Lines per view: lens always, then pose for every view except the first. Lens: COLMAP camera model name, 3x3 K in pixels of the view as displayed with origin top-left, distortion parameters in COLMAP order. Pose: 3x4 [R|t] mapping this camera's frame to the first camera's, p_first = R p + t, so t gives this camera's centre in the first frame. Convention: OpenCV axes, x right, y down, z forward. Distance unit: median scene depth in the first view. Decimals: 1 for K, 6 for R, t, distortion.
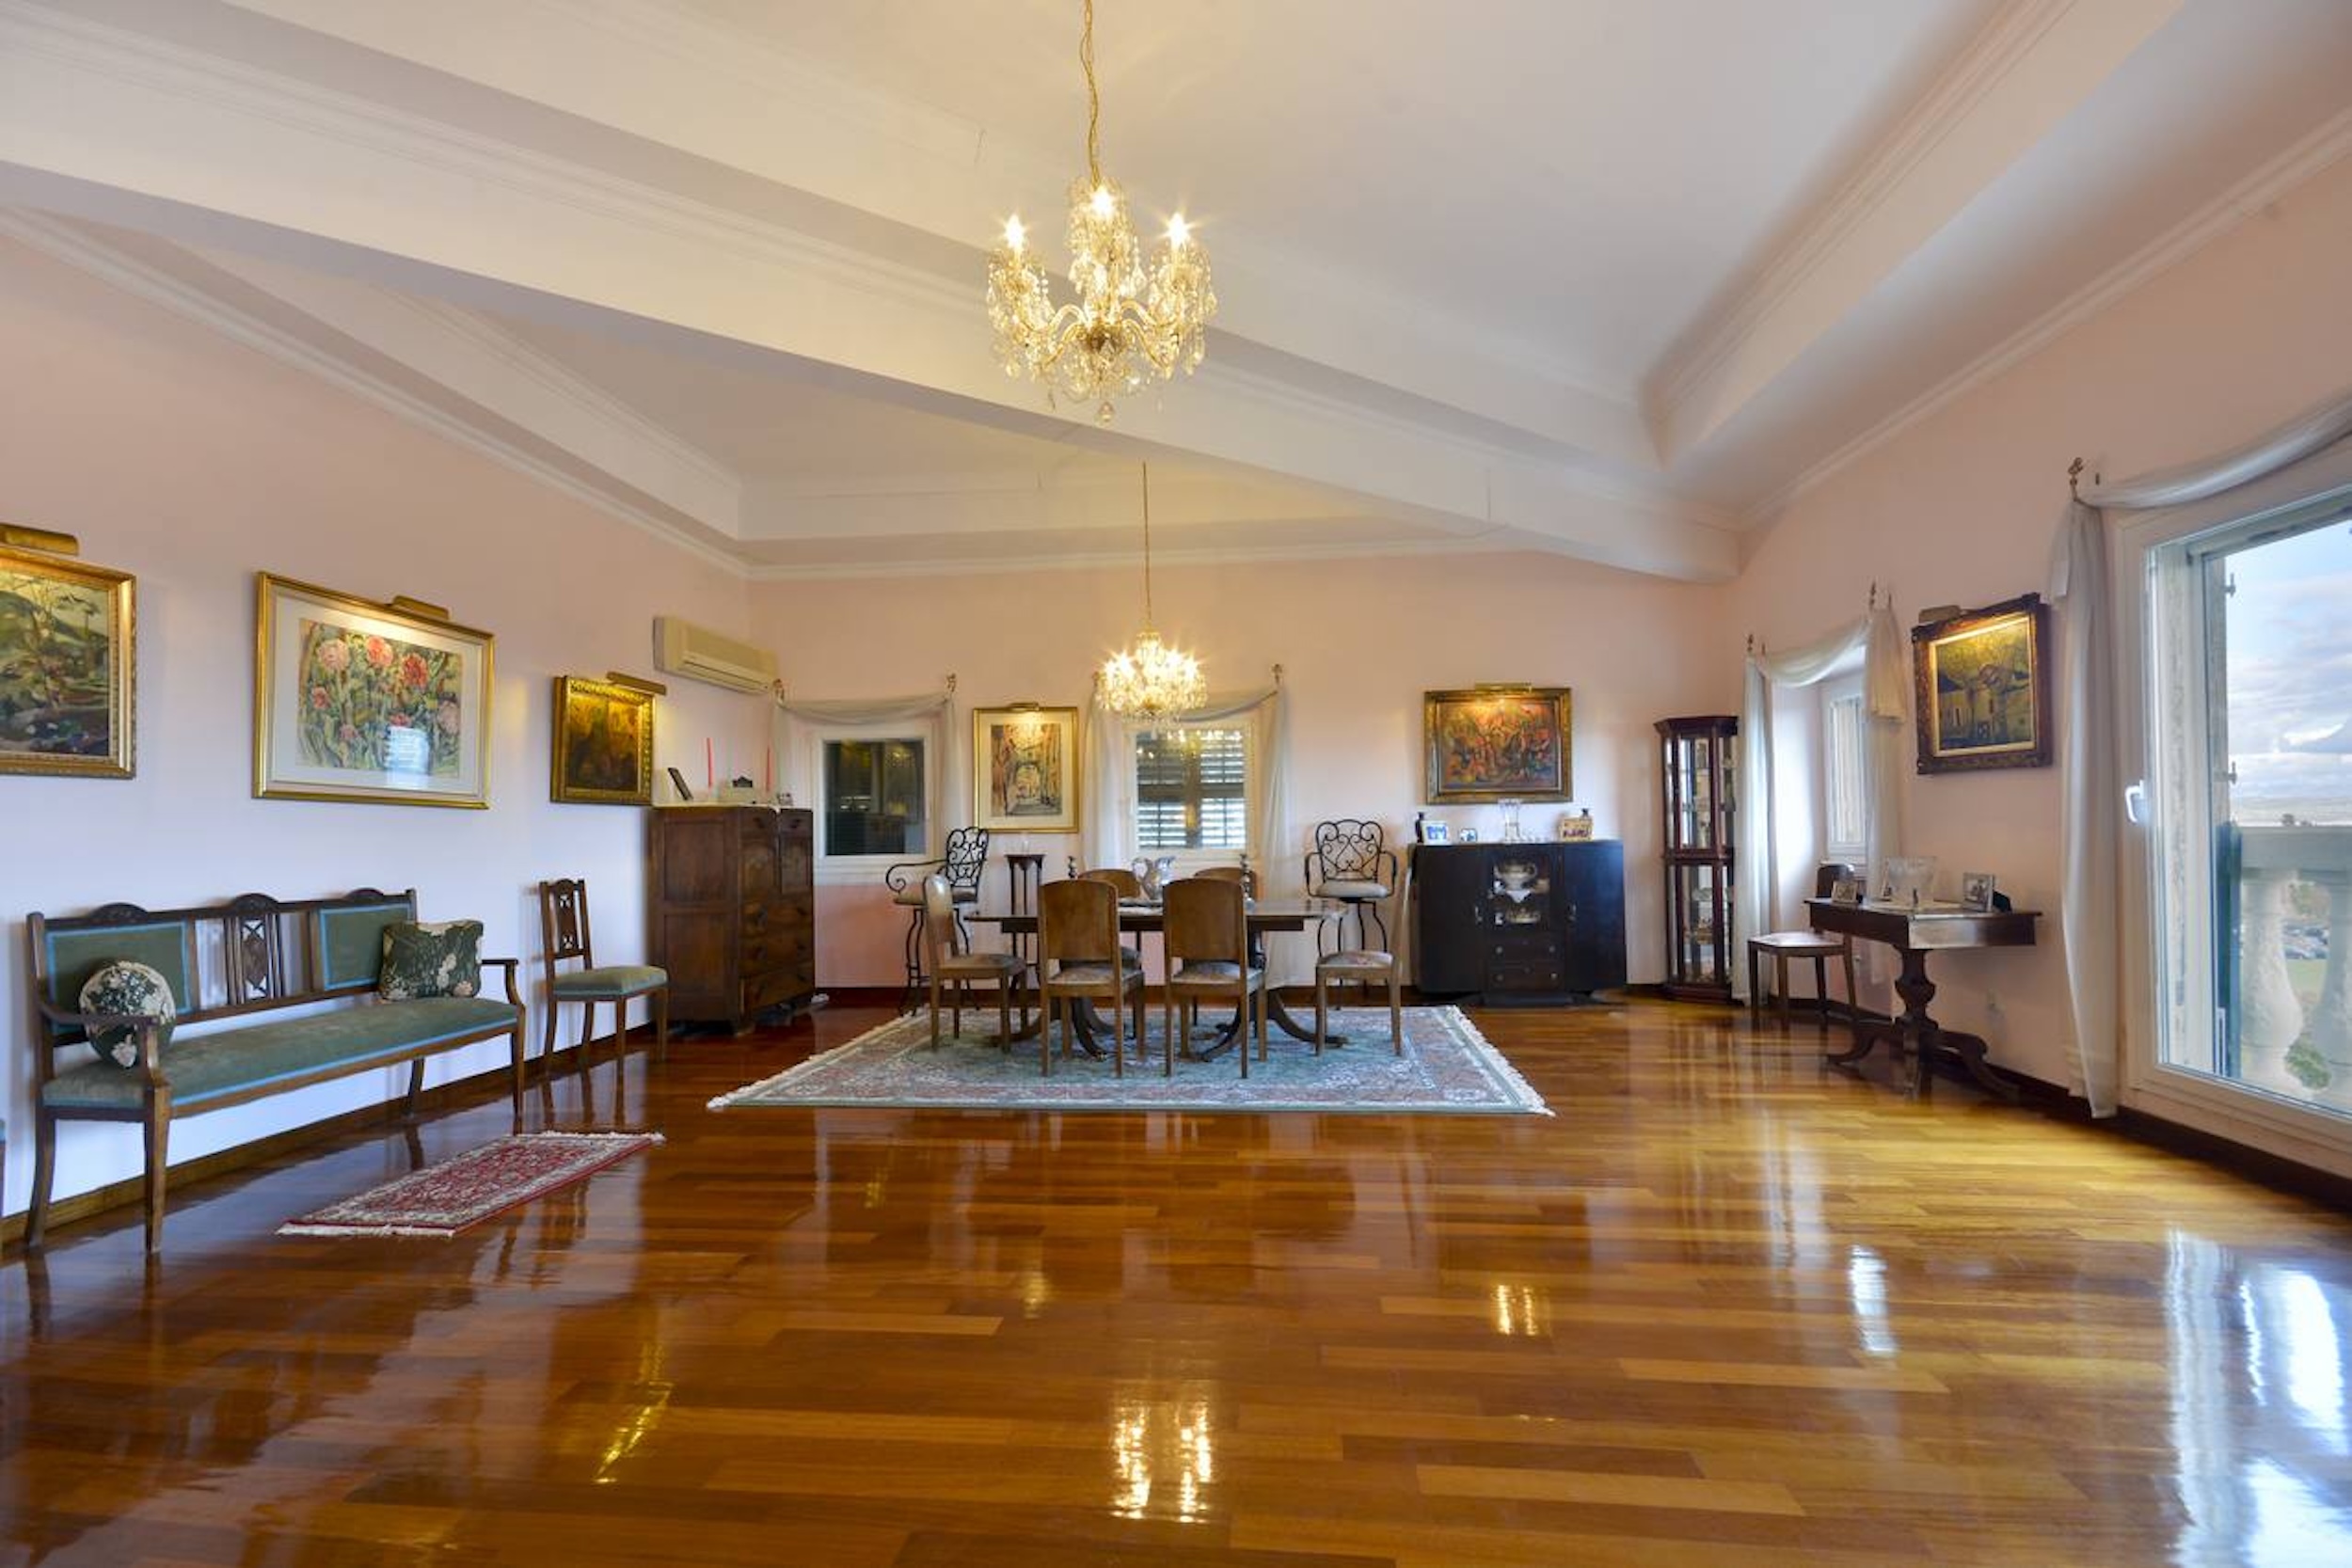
lens RADIAL K [[1036.3, 0, 1186.8], [0, 1036.3, 782.3], [0, 0, 1]] dist [0.011231, -0.000426]
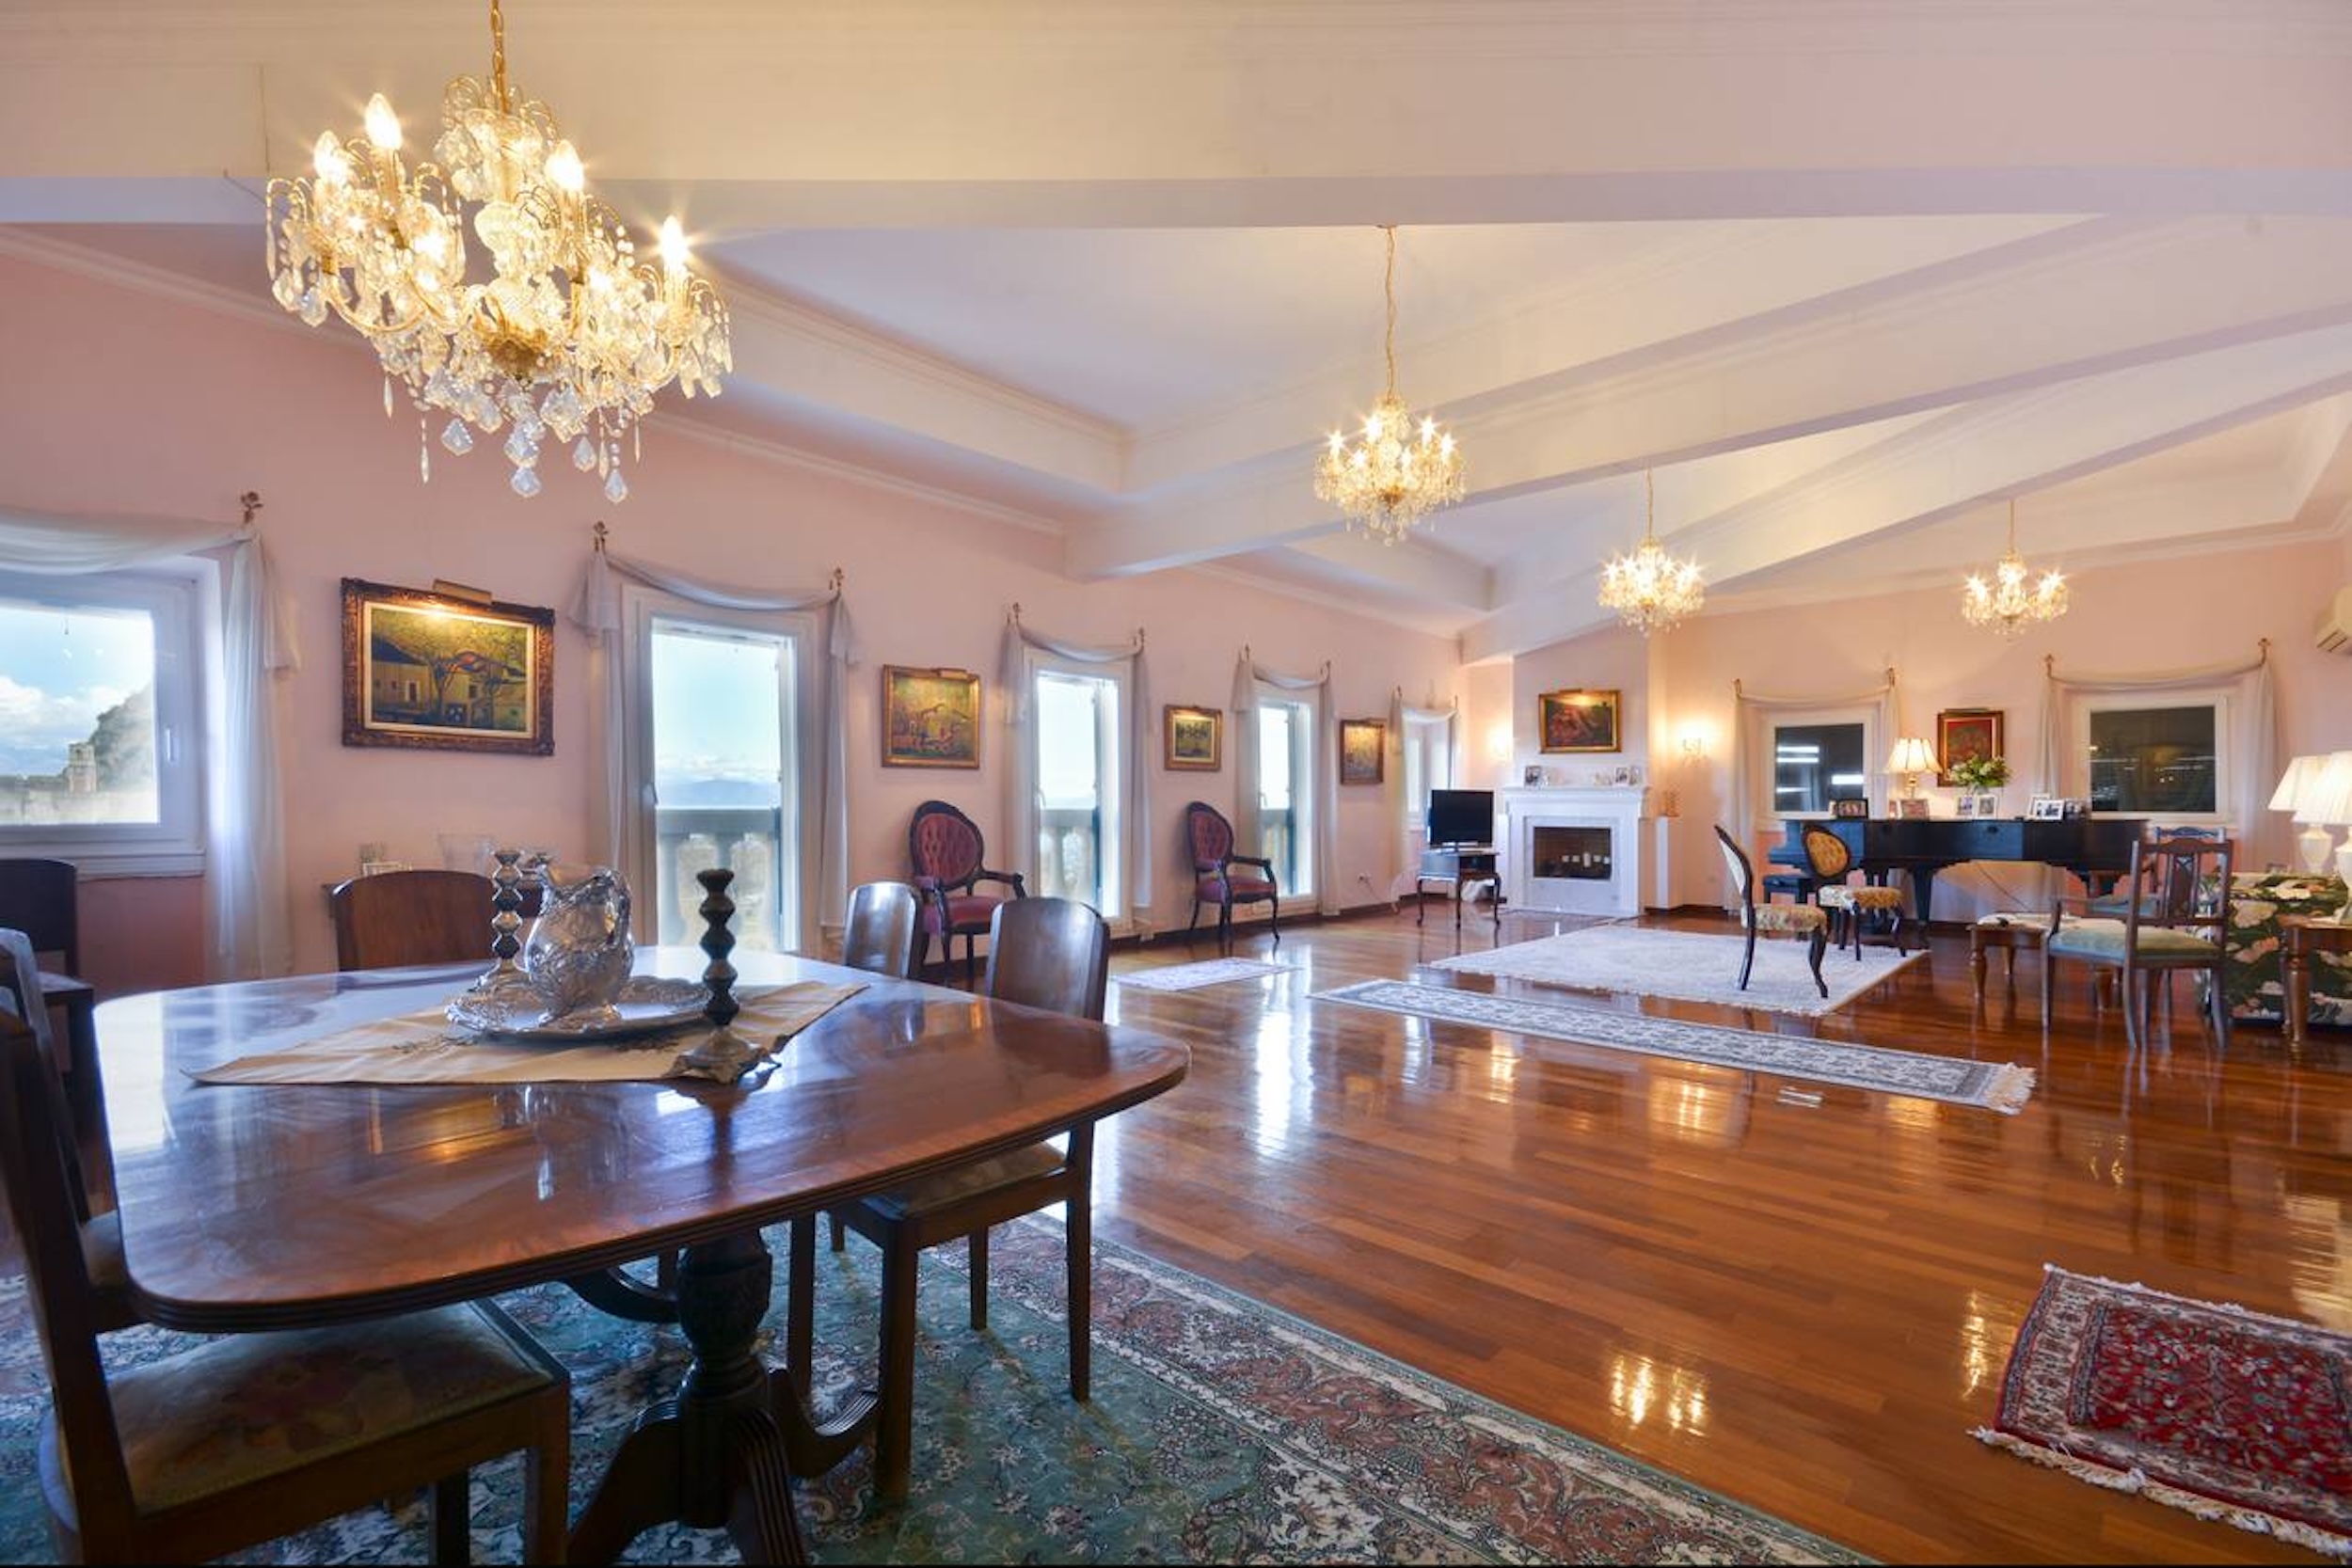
lens RADIAL K [[1036.3, 0, 1214.9], [0, 1036.3, 808.0], [0, 0, 1]] dist [0.011231, -0.000426]
pose [[-0.821758, 0.015648, 0.569622, -0.470271], [-0.016302, 0.998568, -0.050949, 0.091011], [-0.569603, -0.051153, -0.820326, 1.500239]]
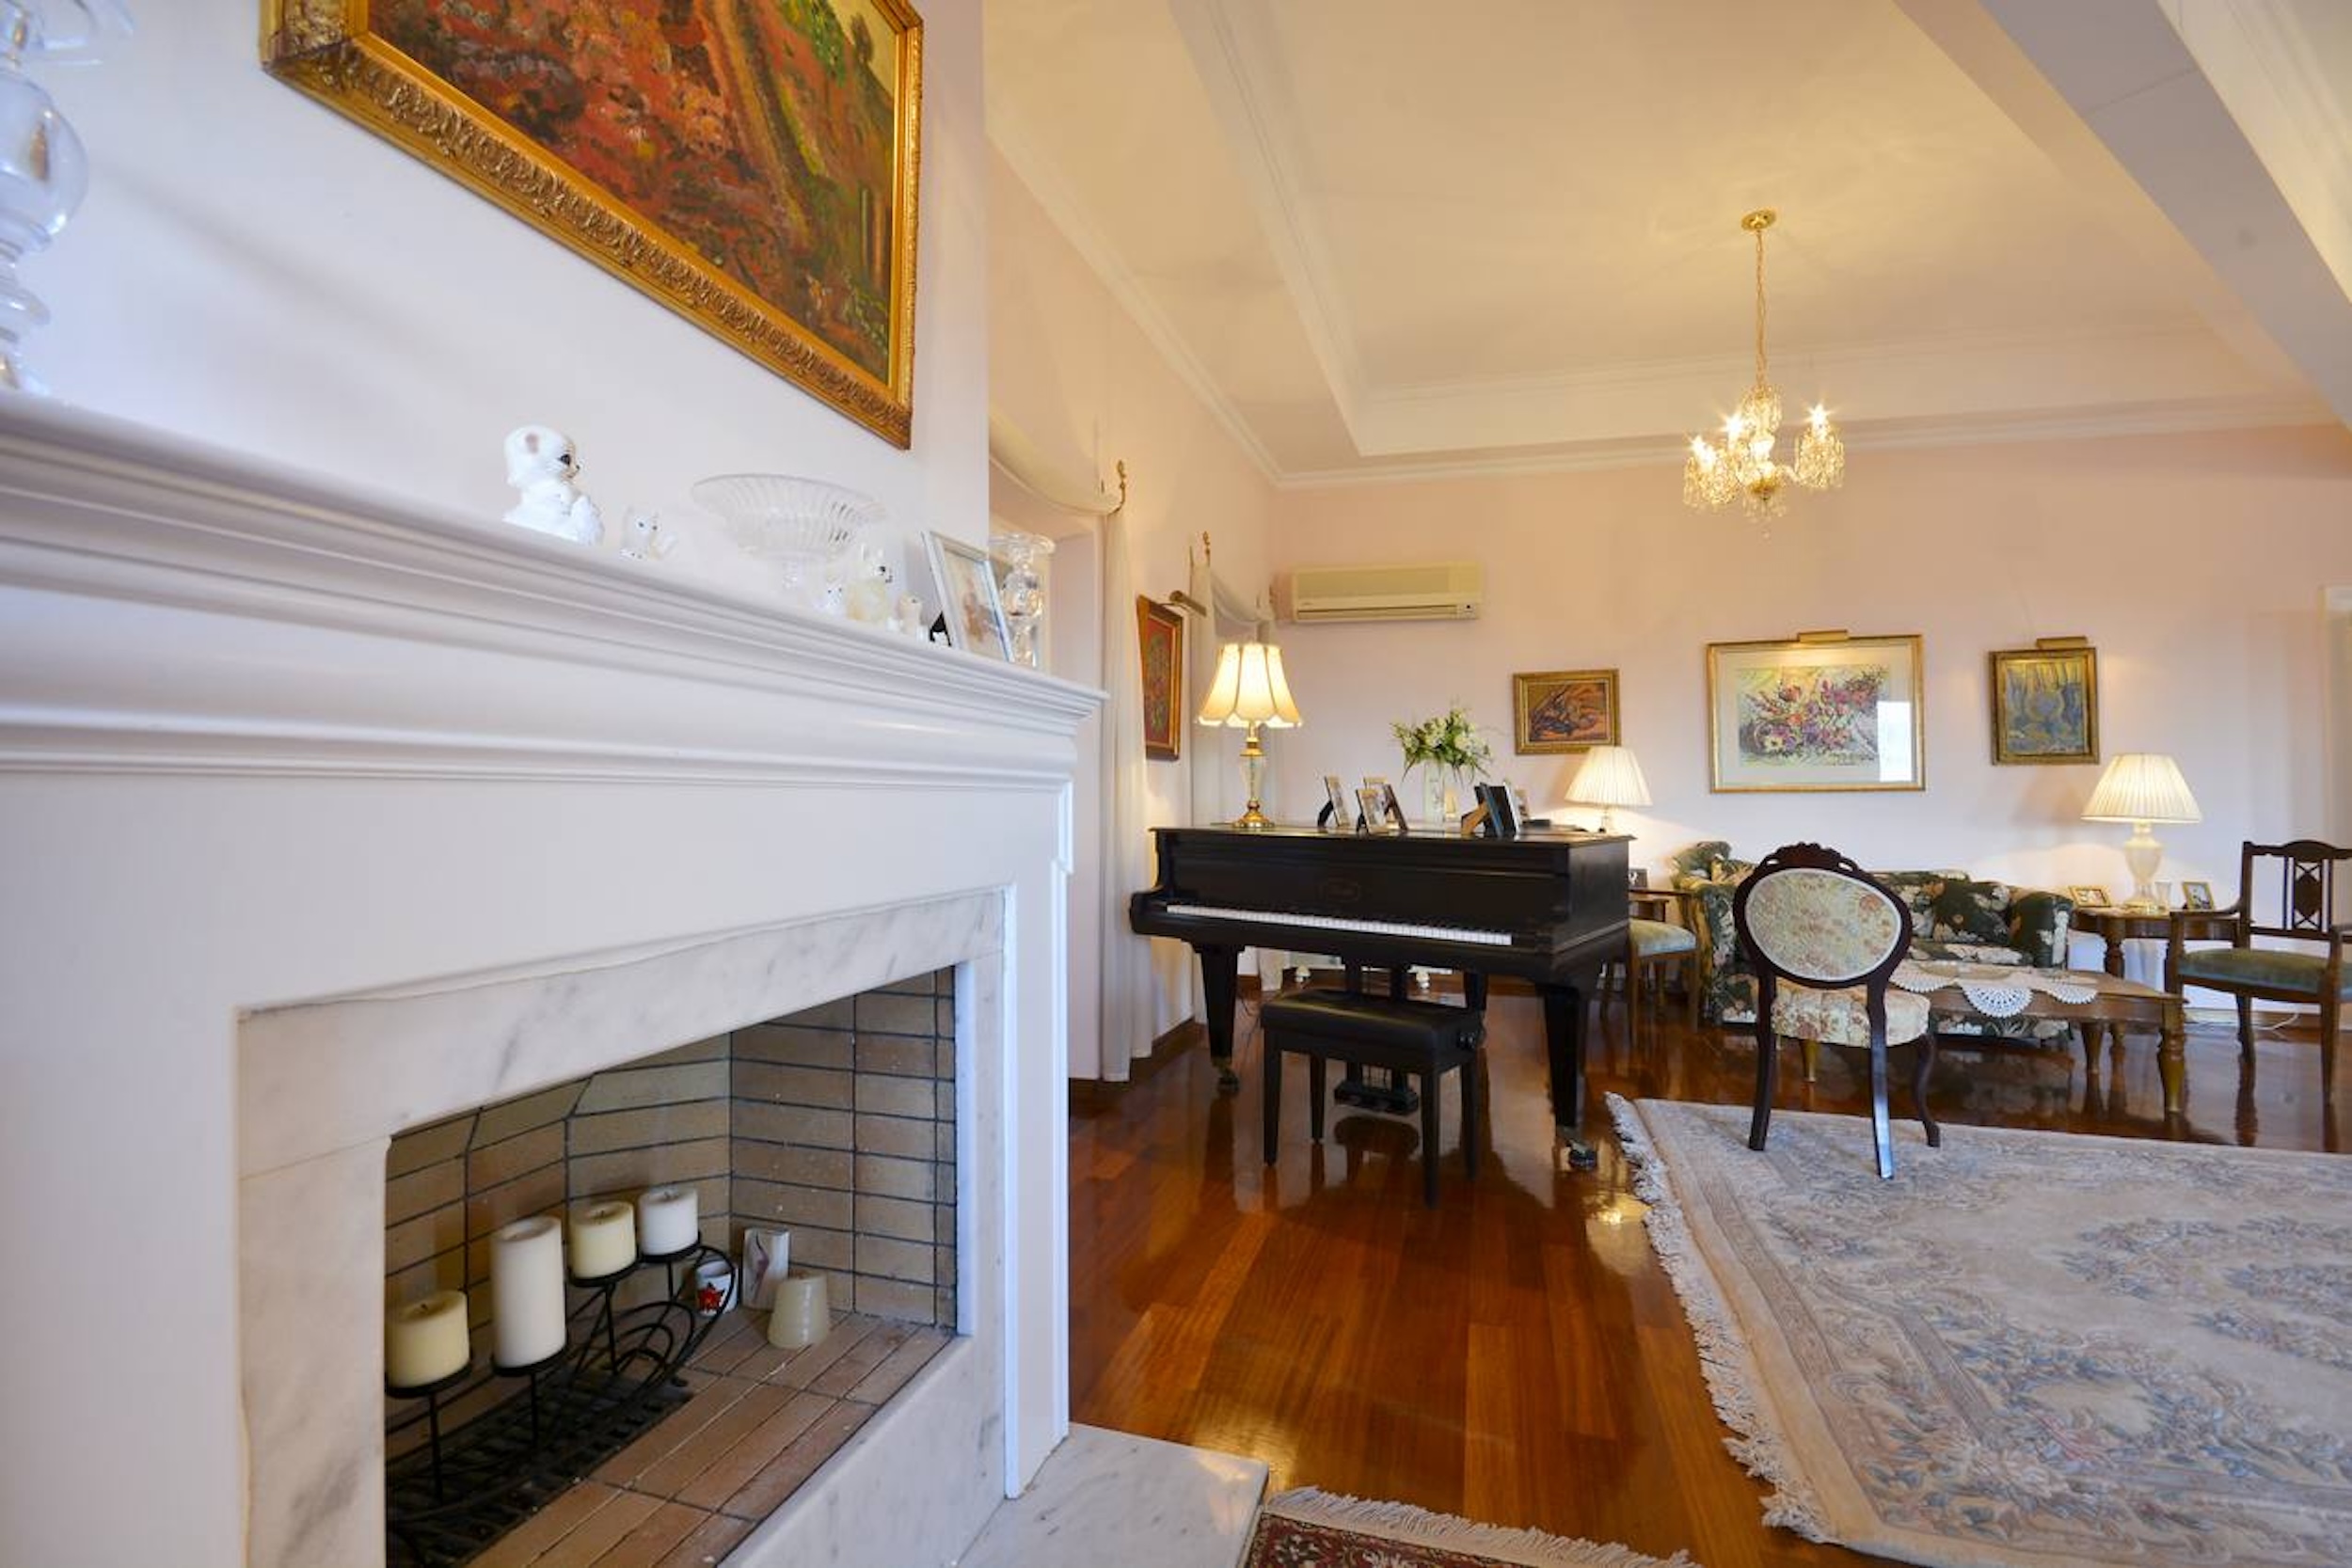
lens RADIAL K [[1036.3, 0, 1180.4], [0, 1036.3, 797.6], [0, 0, 1]] dist [0.011231, -0.000426]
pose [[-0.180976, 0.017993, -0.983323, 0.535436], [0.046717, 0.998861, 0.009679, -0.063702], [0.982377, -0.044186, -0.181611, -1.021246]]
